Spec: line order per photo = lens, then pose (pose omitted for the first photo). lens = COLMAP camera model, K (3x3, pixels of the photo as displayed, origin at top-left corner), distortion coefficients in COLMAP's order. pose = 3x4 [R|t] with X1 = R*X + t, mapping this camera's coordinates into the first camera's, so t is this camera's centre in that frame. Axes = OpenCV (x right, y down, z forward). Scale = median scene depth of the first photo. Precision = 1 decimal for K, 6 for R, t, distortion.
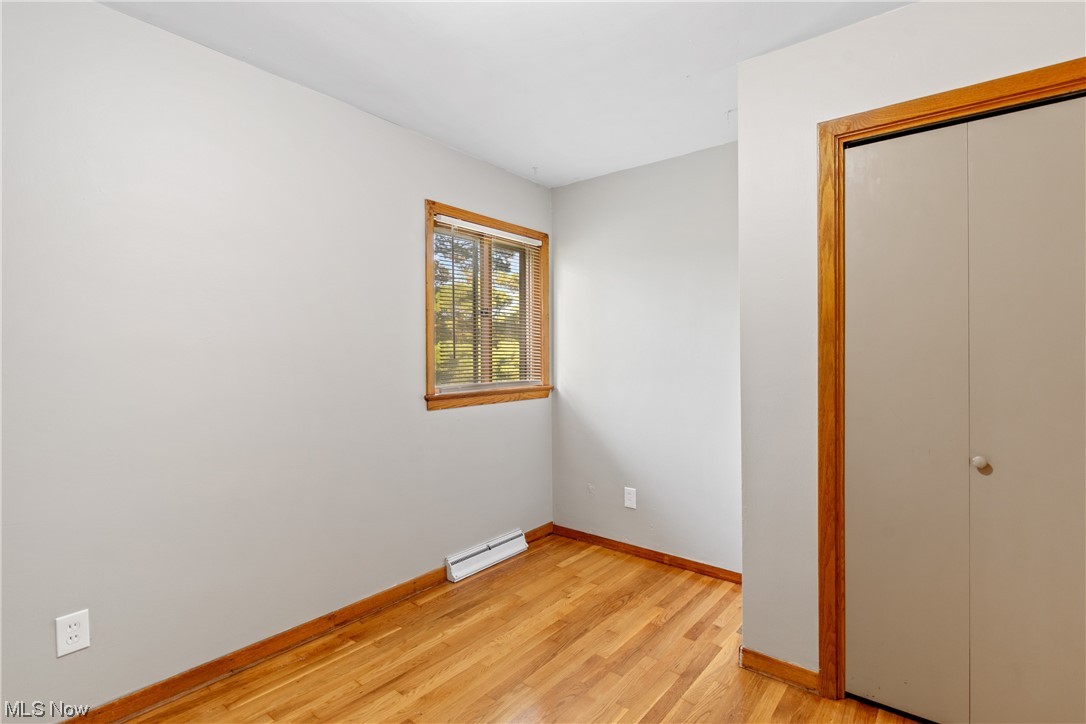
lens RADIAL K [[519.1, 0, 546.3], [0, 519.1, 357.1], [0, 0, 1]] dist [-0.001237, -0.000184]
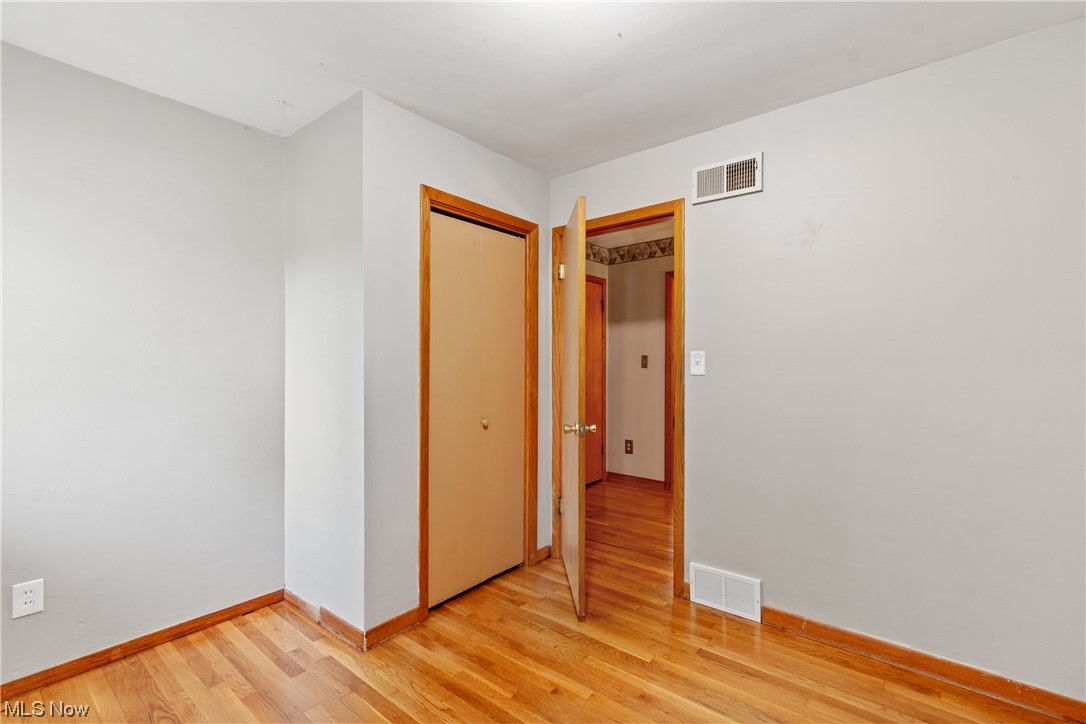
lens RADIAL K [[482.6, 0, 546.4], [0, 482.6, 364.5], [0, 0, 1]] dist [0.004248, -0.001195]
pose [[0.004195, 0.004012, 0.999983, -0.522289], [0.009265, 0.999949, -0.004050, 0.010570], [-0.999948, 0.009282, 0.004158, 0.516359]]
